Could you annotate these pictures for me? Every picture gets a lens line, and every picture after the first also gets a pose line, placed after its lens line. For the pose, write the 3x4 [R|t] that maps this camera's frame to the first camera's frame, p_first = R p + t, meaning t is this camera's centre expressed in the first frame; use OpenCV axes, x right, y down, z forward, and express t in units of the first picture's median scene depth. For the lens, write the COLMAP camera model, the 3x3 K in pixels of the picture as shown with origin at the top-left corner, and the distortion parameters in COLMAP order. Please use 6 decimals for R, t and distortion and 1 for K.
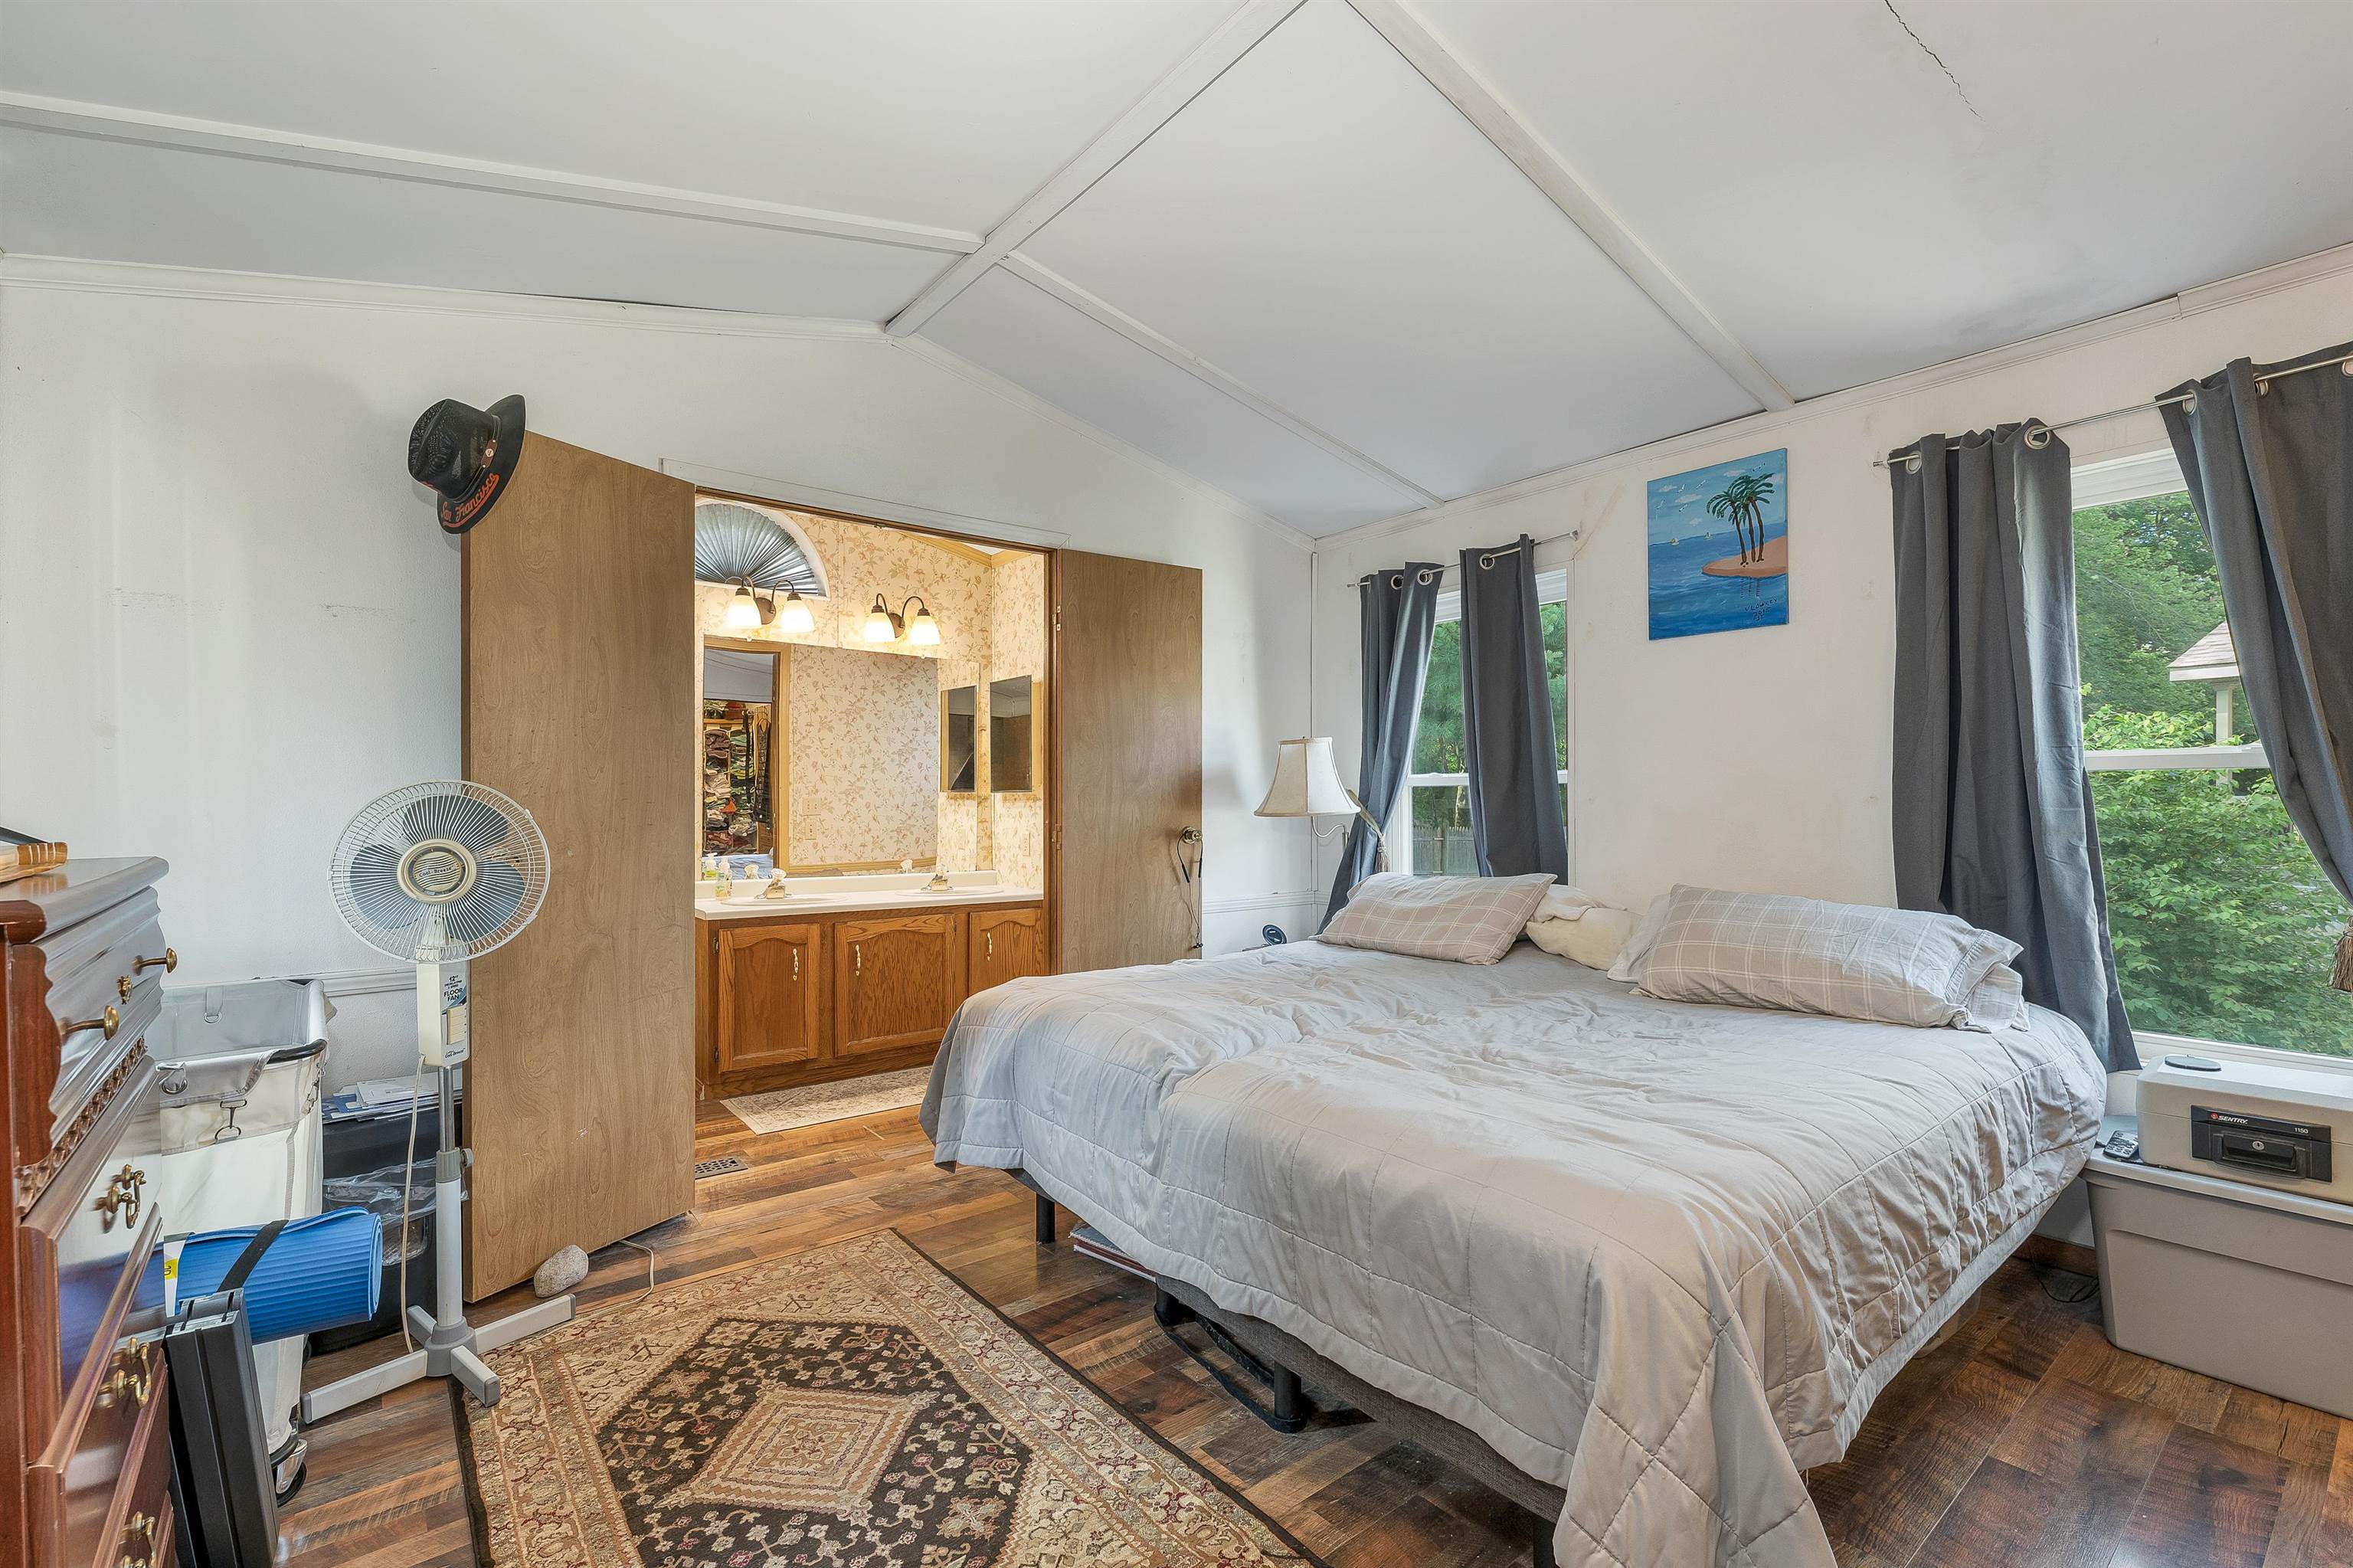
lens RADIAL K [[1033.8, 0, 1165.6], [0, 1033.8, 799.2], [0, 0, 1]] dist [-0.000146, -0.000088]
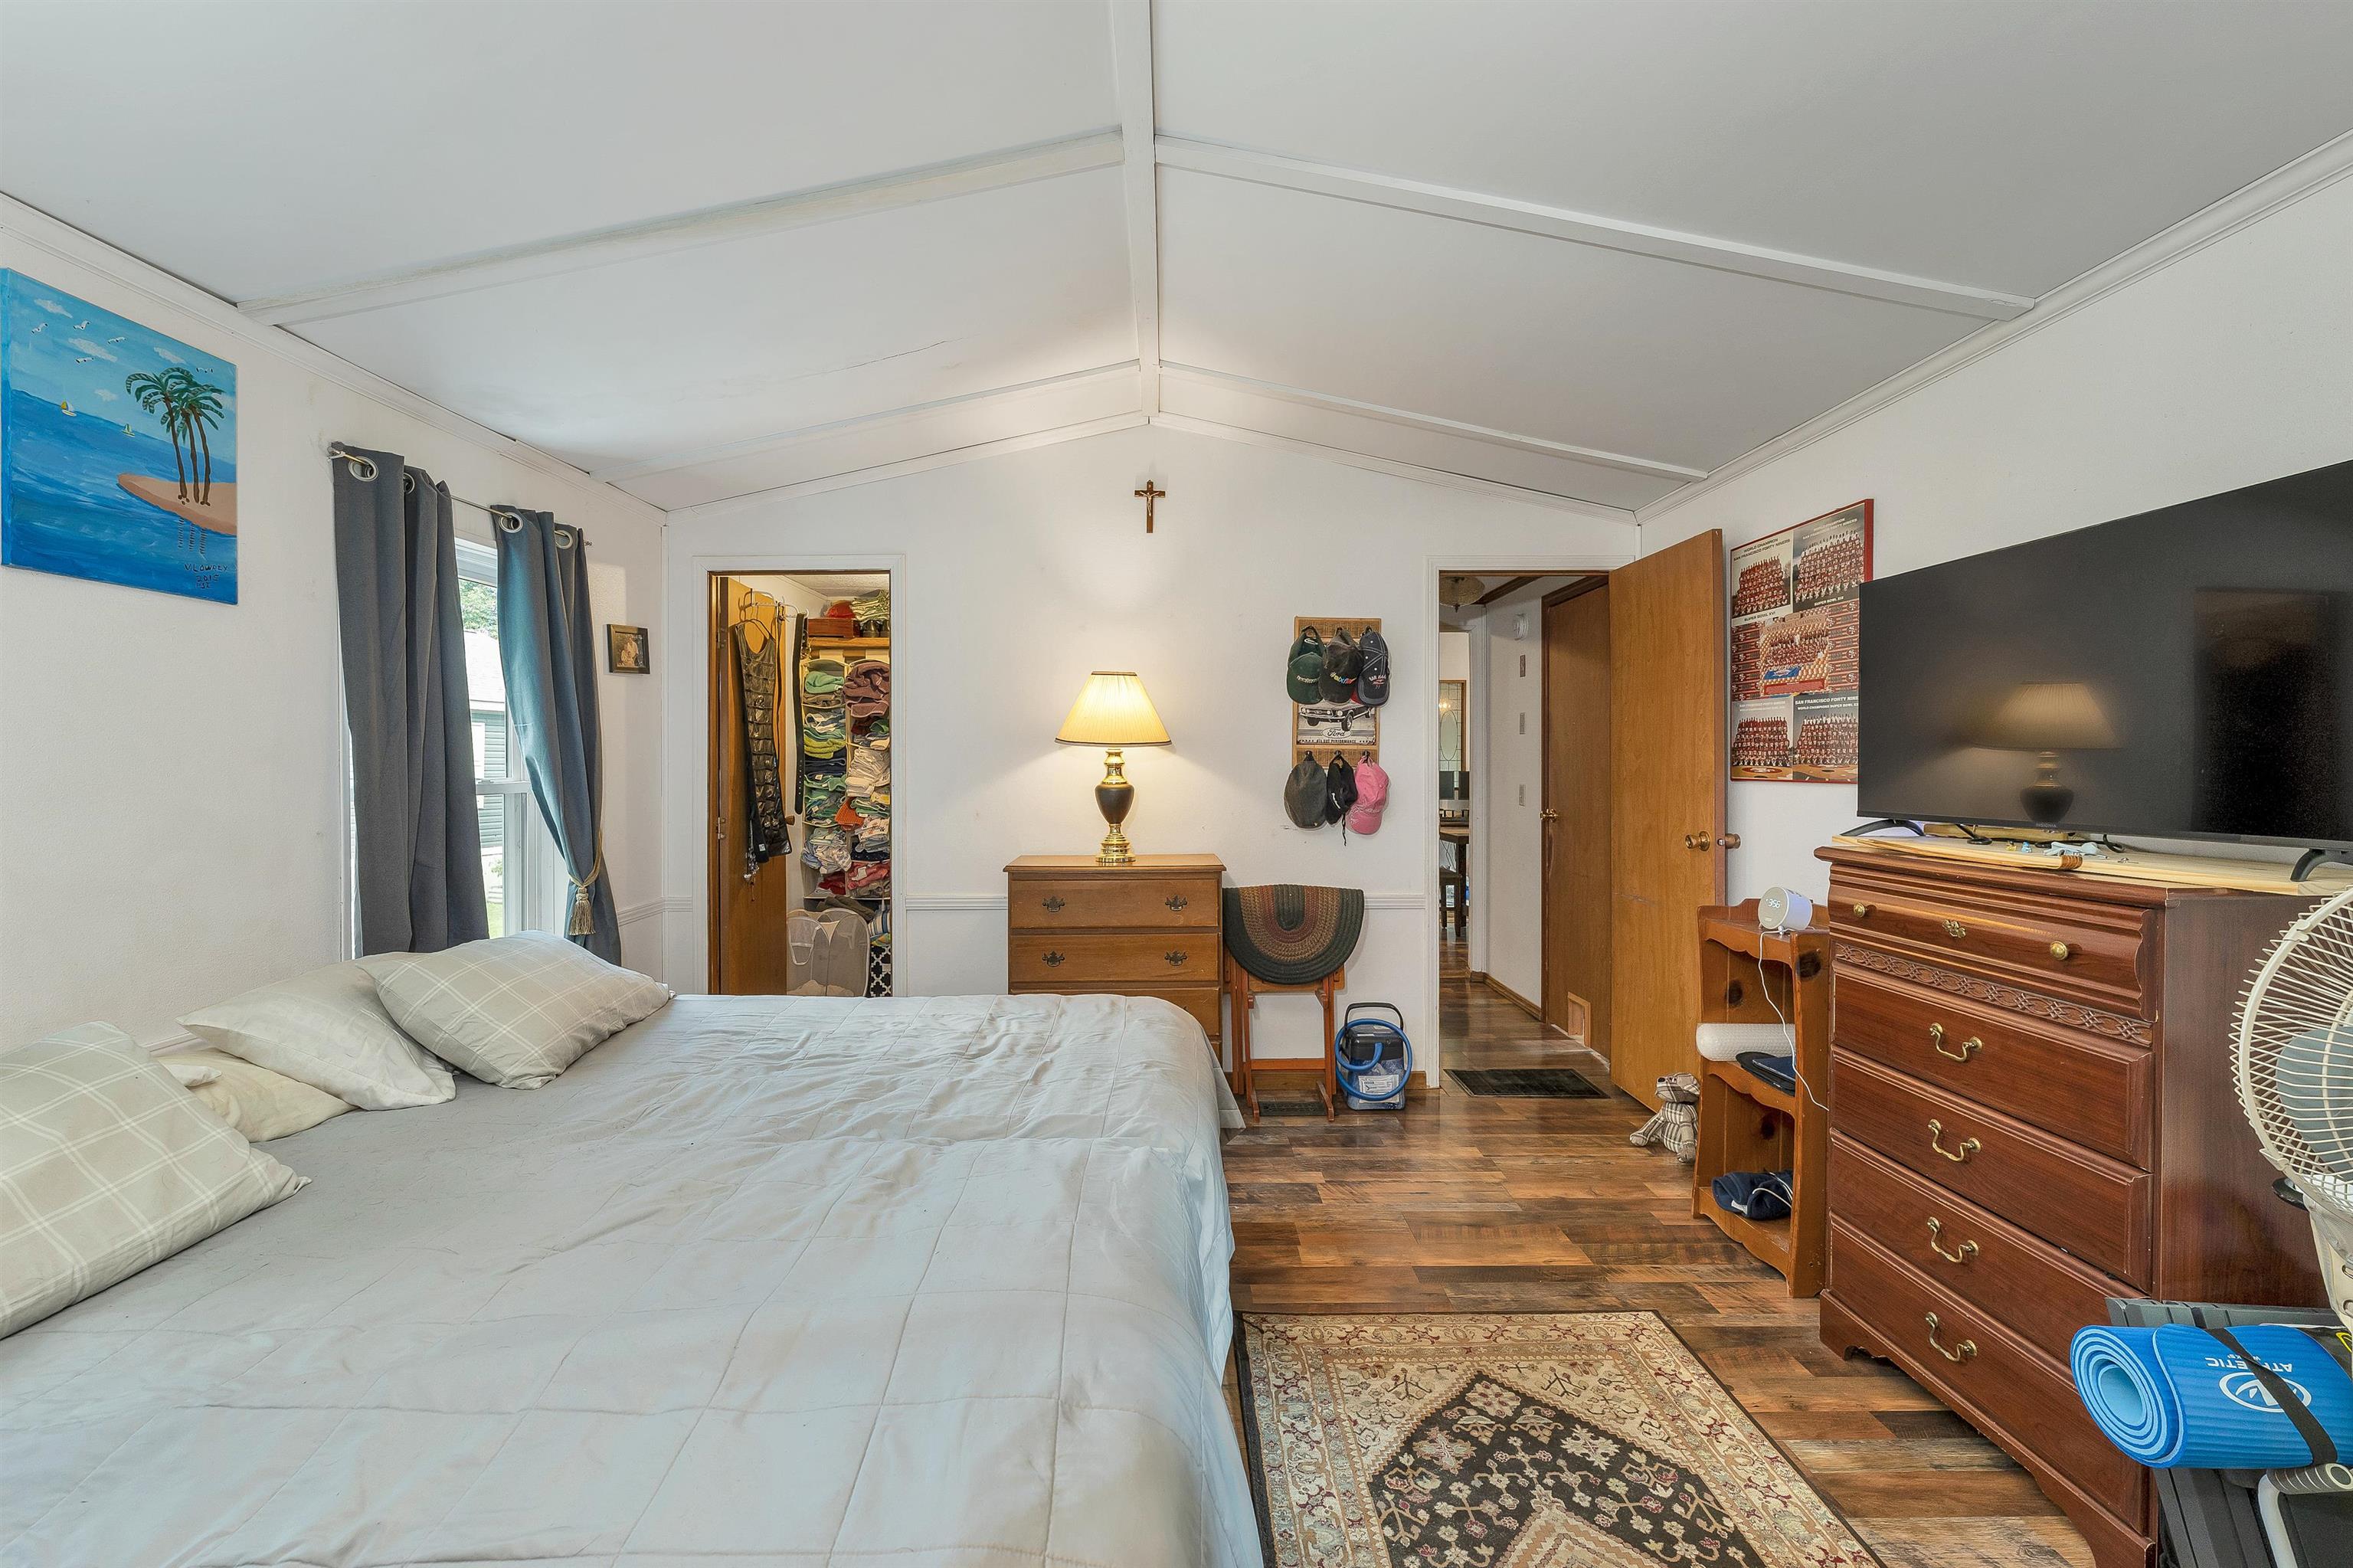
lens RADIAL K [[962.2, 0, 1167.1], [0, 962.2, 779.0], [0, 0, 1]] dist [-0.007089, -0.000205]
pose [[-0.789614, 0.002321, 0.613600, -0.268605], [0.016537, 0.999710, 0.017499, -0.036925], [-0.613381, 0.023965, -0.789423, 0.899718]]
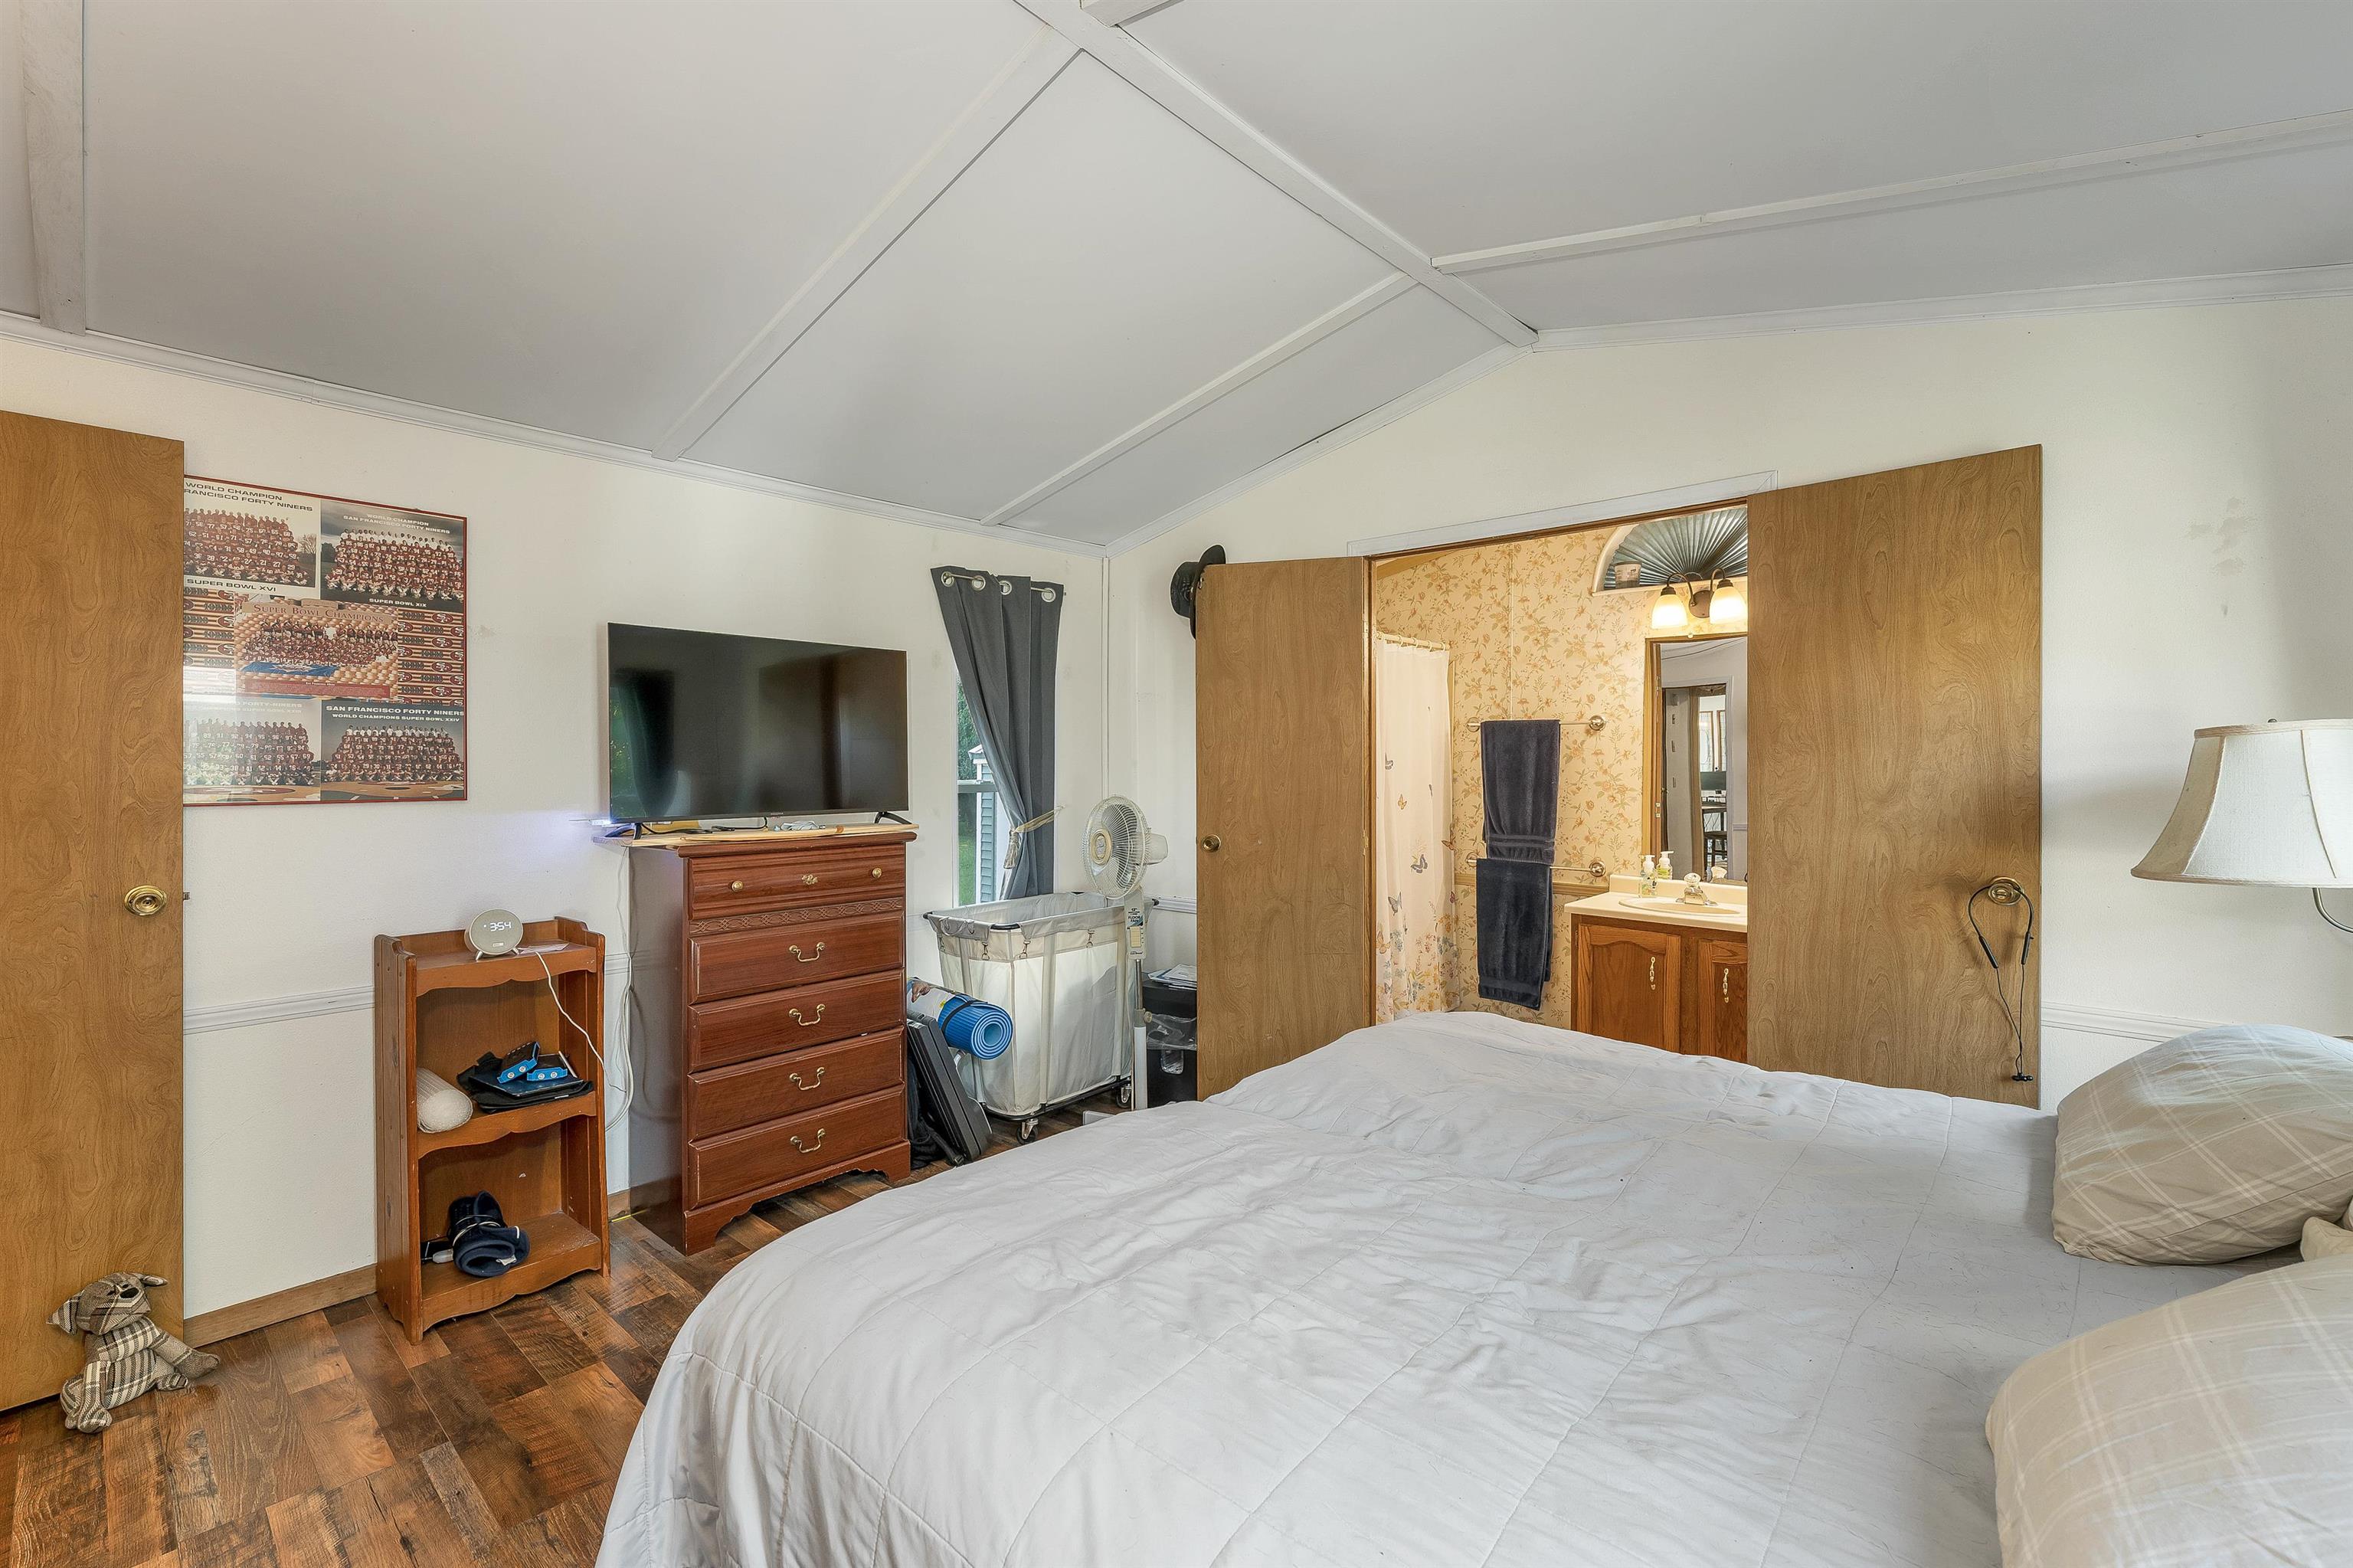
lens RADIAL K [[1004.5, 0, 1175.4], [0, 1004.5, 765.4], [0, 0, 1]] dist [-0.000390, -0.000145]
pose [[0.164248, 0.004804, -0.986407, 0.545749], [-0.002518, 0.999987, 0.004451, -0.042106], [0.986416, 0.001752, 0.164258, 0.440608]]
